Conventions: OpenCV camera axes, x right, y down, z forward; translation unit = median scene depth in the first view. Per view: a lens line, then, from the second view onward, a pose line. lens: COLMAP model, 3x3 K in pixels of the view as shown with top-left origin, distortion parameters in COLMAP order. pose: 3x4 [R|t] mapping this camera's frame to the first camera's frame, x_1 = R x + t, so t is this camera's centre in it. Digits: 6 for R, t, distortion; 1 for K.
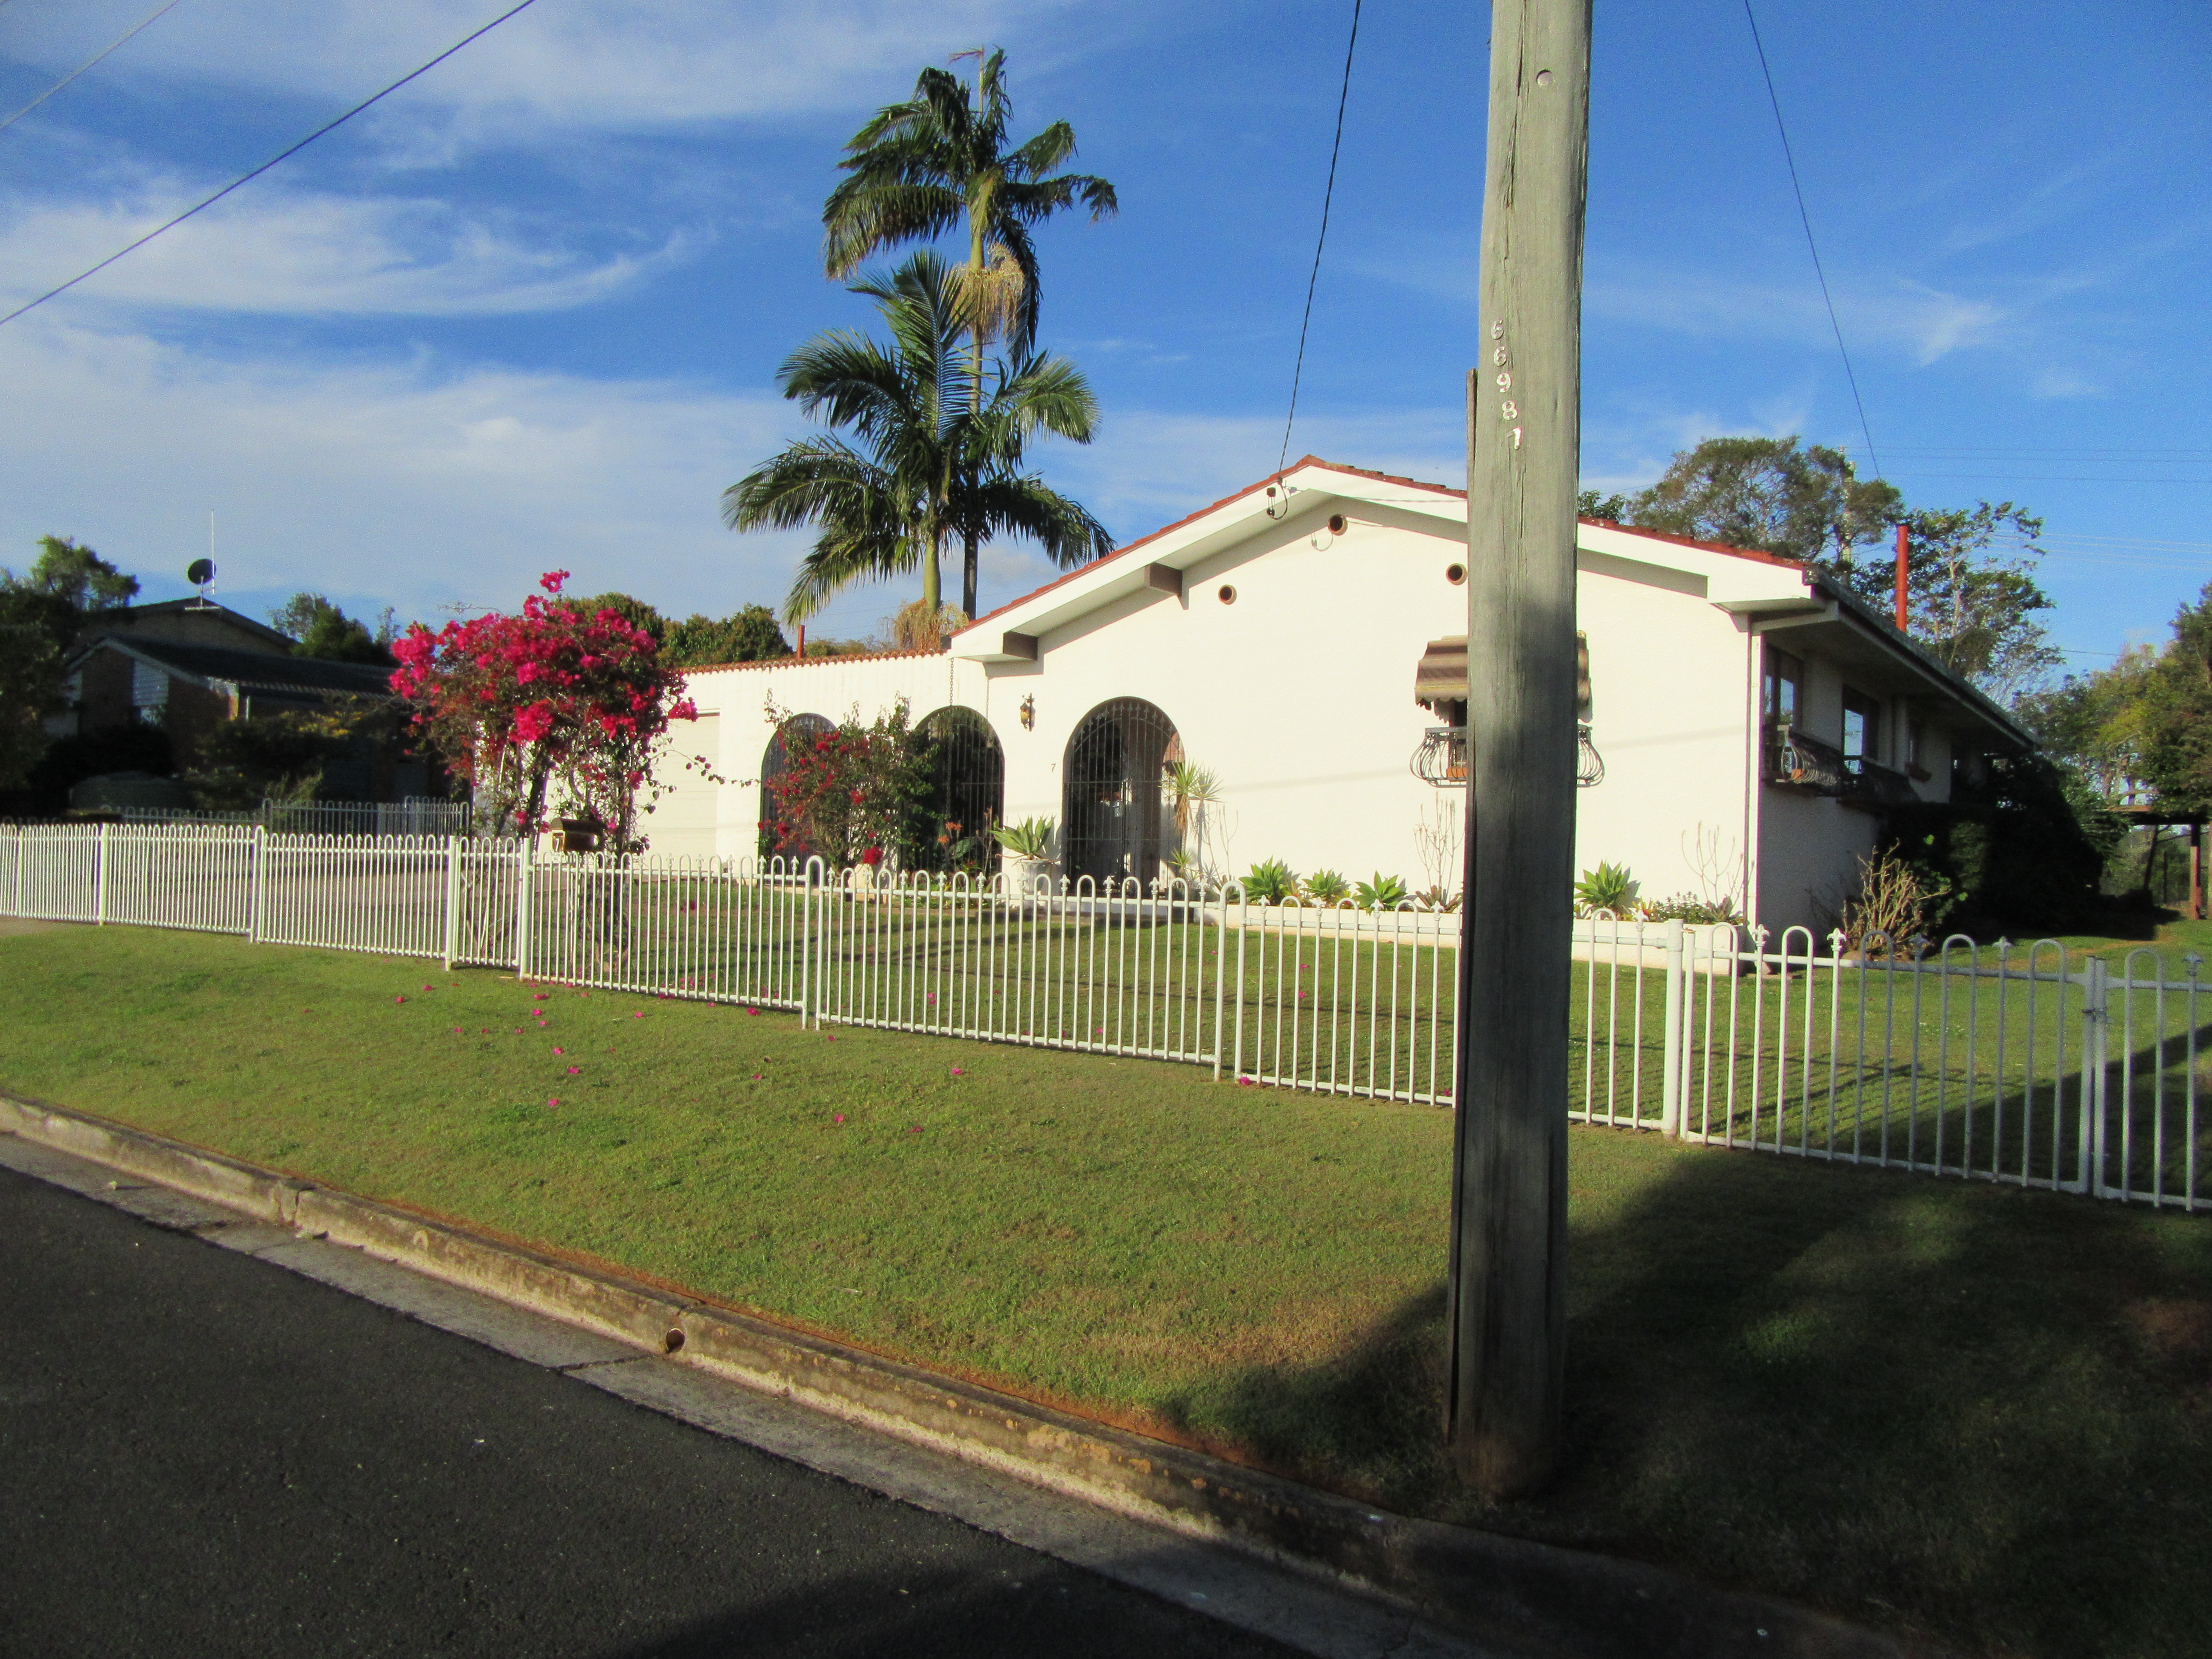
lens RADIAL K [[1652.9, 0, 1117.6], [0, 1652.9, 867.8], [0, 0, 1]] dist [0.034493, -0.065156]
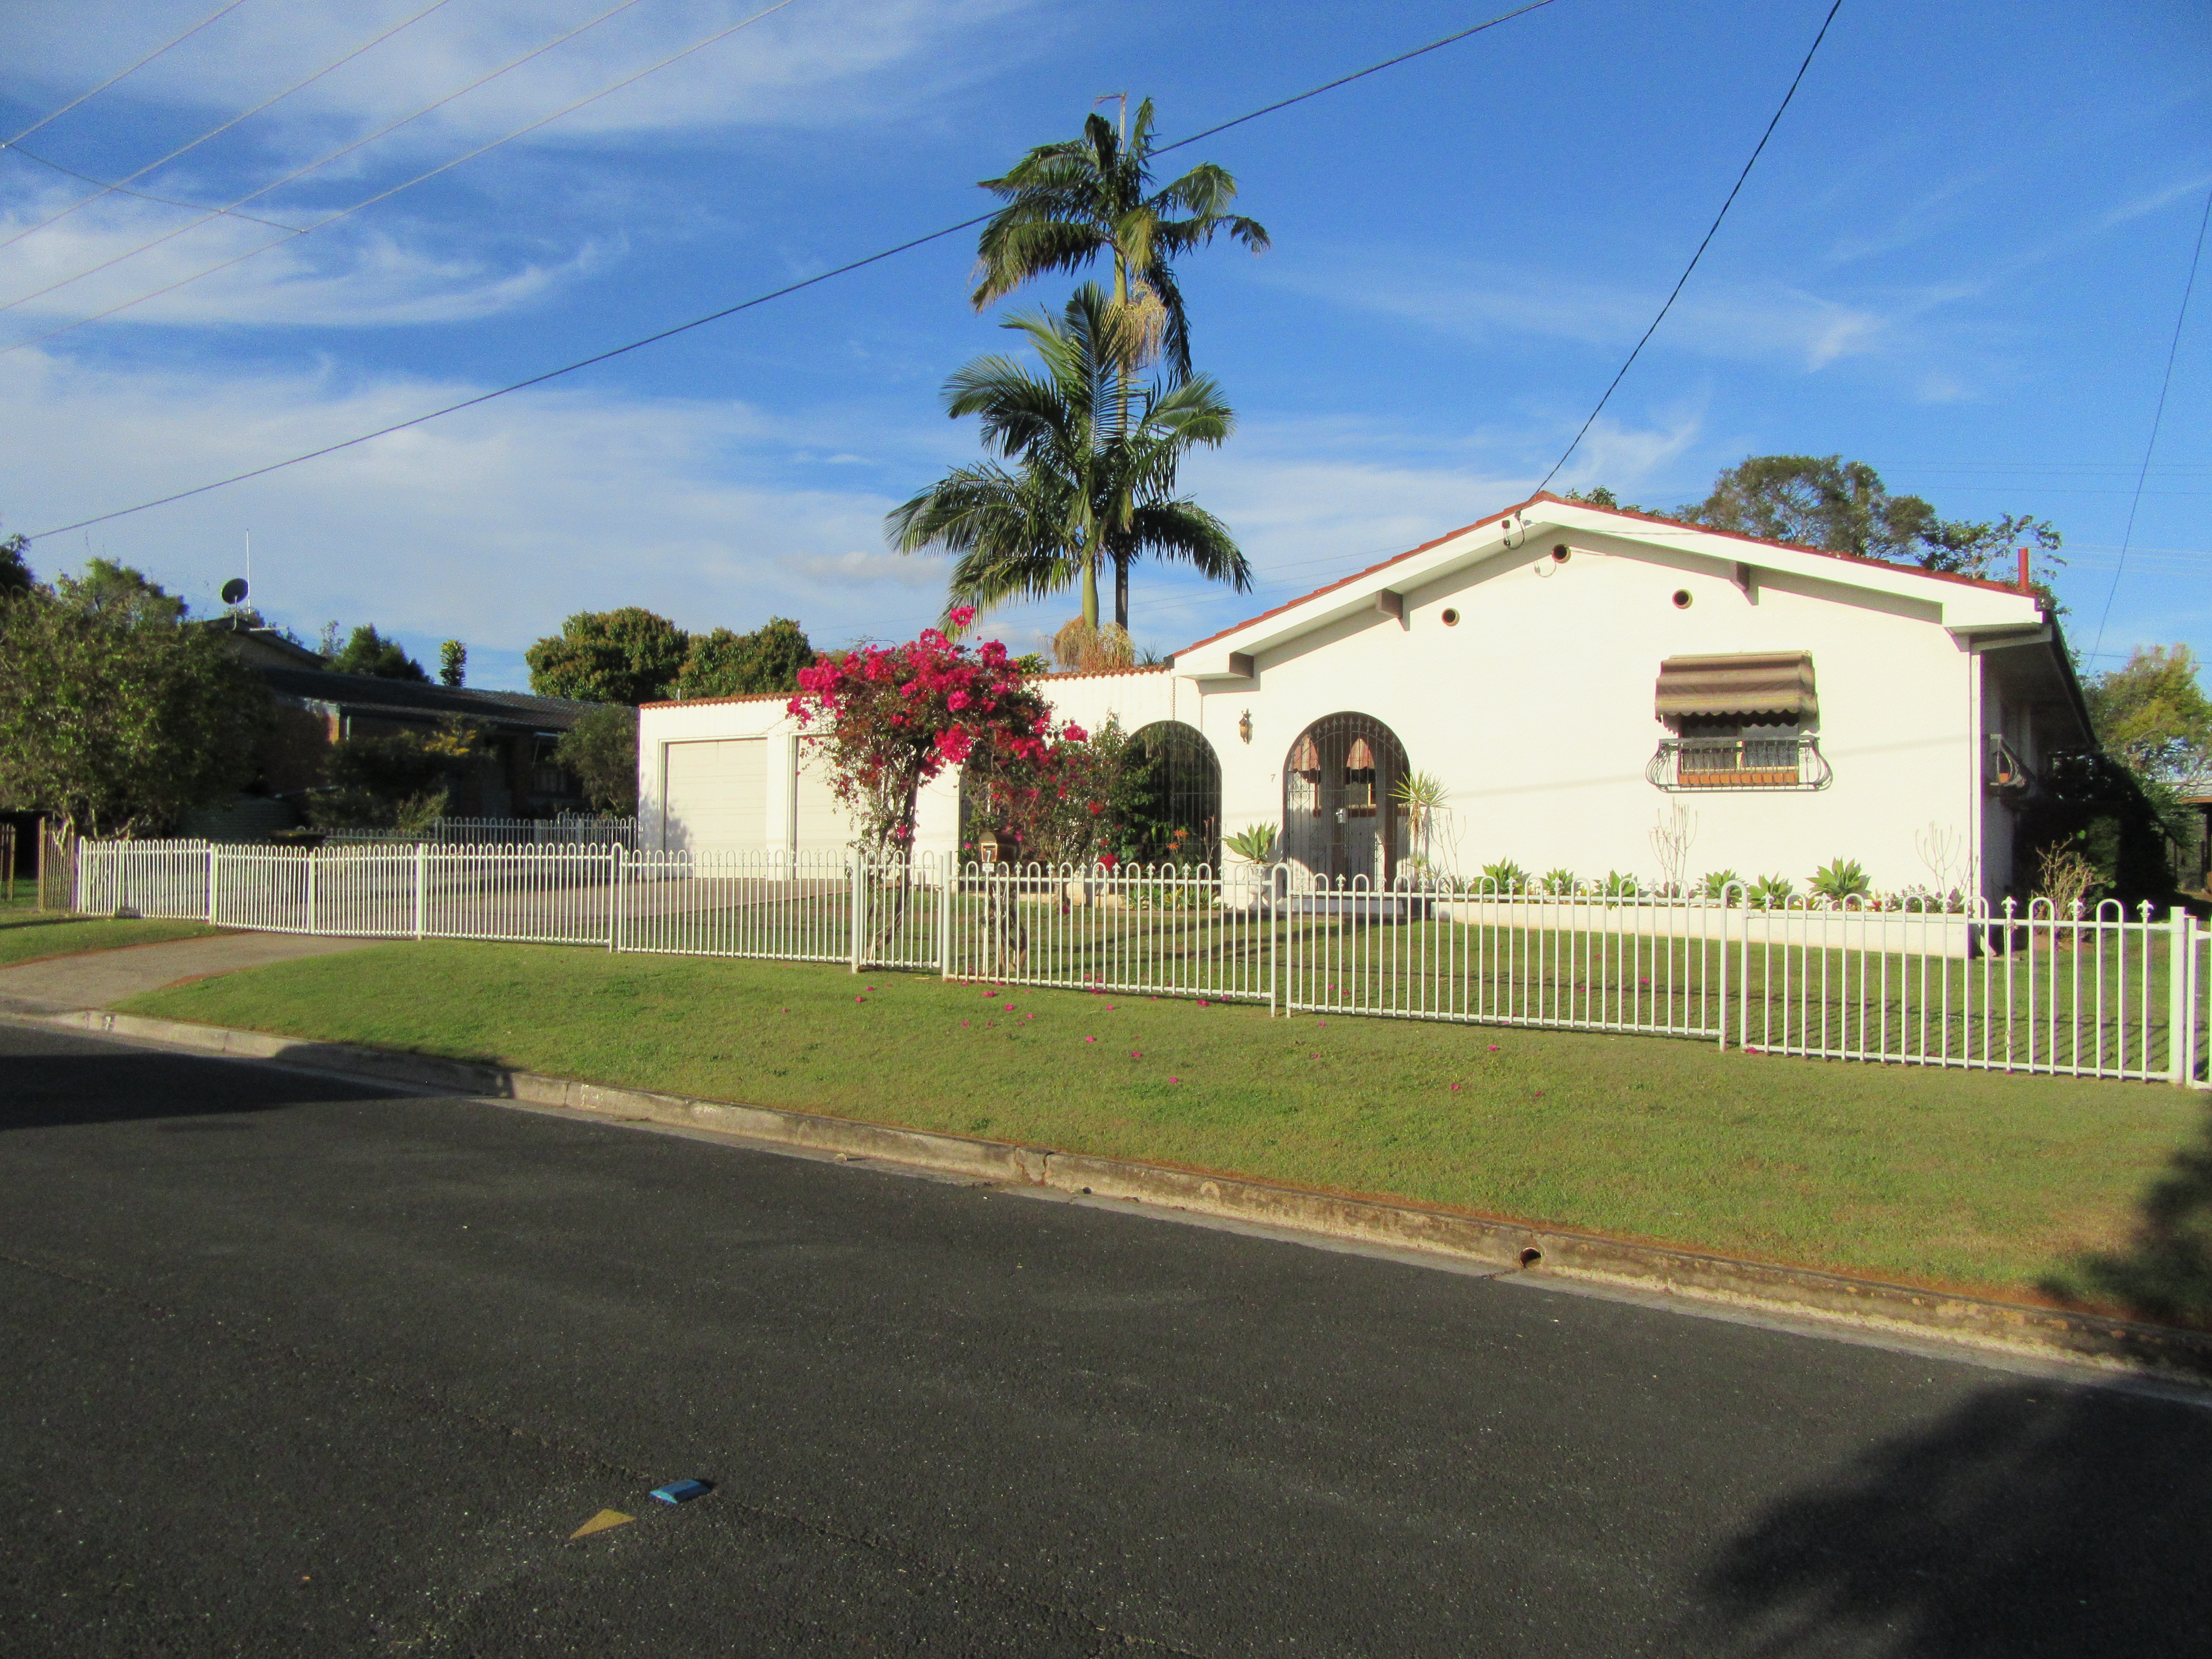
lens RADIAL K [[1658.0, 0, 1106.0], [0, 1658.0, 829.5], [0, 0, 1]] dist [-0.011942, 0.000914]
pose [[0.999257, -0.014741, 0.035622, -0.214369], [0.015619, 0.999578, -0.024499, -0.002863], [-0.035246, 0.025037, 0.999065, -0.078970]]
